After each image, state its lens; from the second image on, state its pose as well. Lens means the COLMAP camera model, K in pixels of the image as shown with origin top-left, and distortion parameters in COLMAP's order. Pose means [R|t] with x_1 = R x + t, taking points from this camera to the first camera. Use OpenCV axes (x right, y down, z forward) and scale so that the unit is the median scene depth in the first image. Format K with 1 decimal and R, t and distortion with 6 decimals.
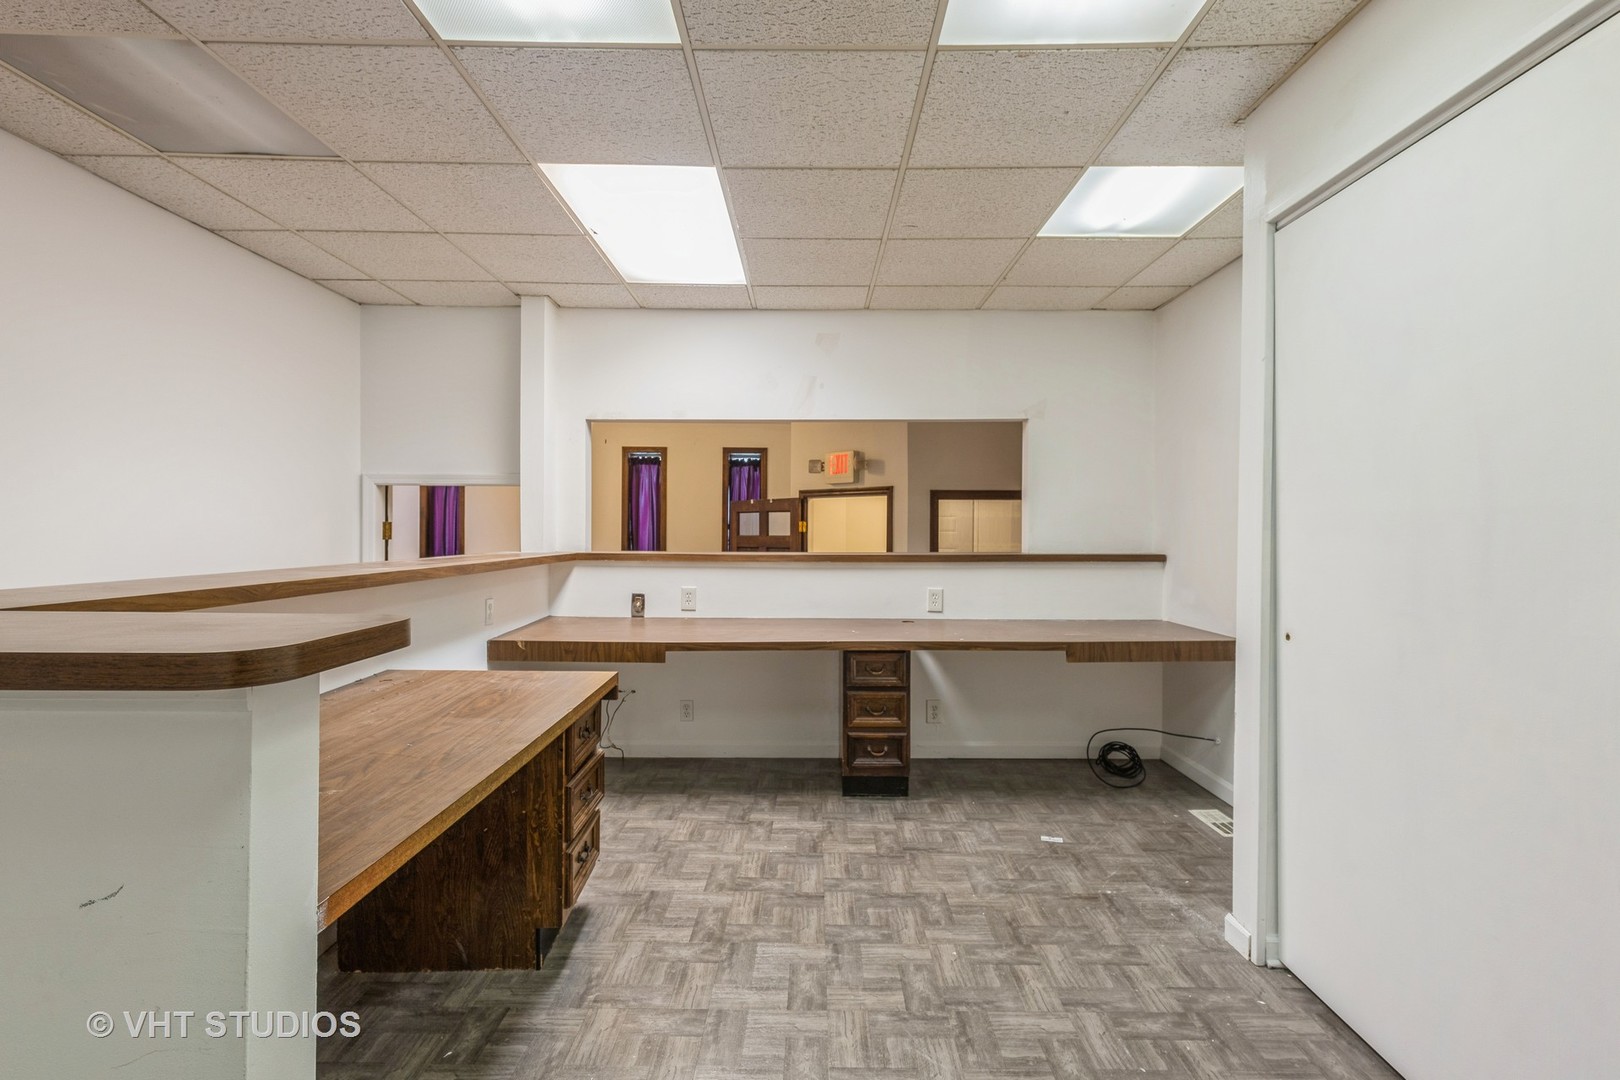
lens RADIAL K [[734.4, 0, 816.7], [0, 734.4, 537.0], [0, 0, 1]] dist [0.004844, 0.000122]
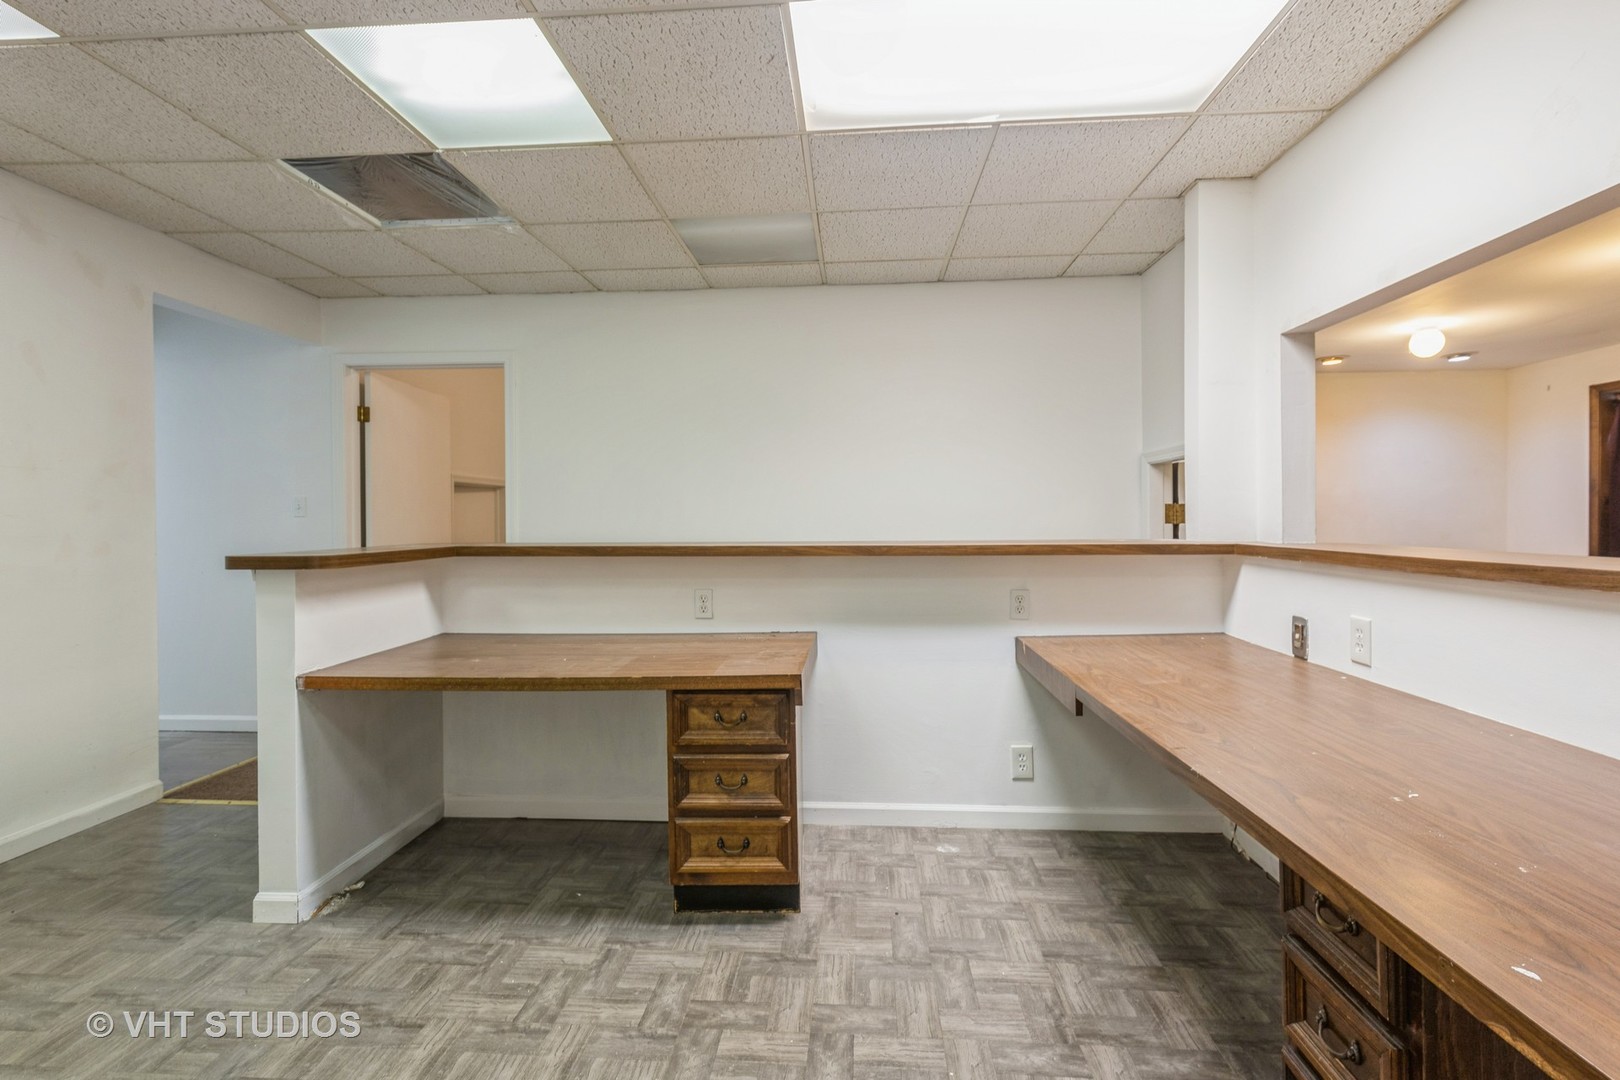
lens RADIAL K [[734.4, 0, 815.4], [0, 734.4, 526.3], [0, 0, 1]] dist [0.004844, 0.000122]
pose [[-0.065879, 0.006862, -0.997804, 0.452077], [-0.004640, 0.999963, 0.007183, 0.003443], [0.997817, 0.005103, -0.065845, 0.831486]]
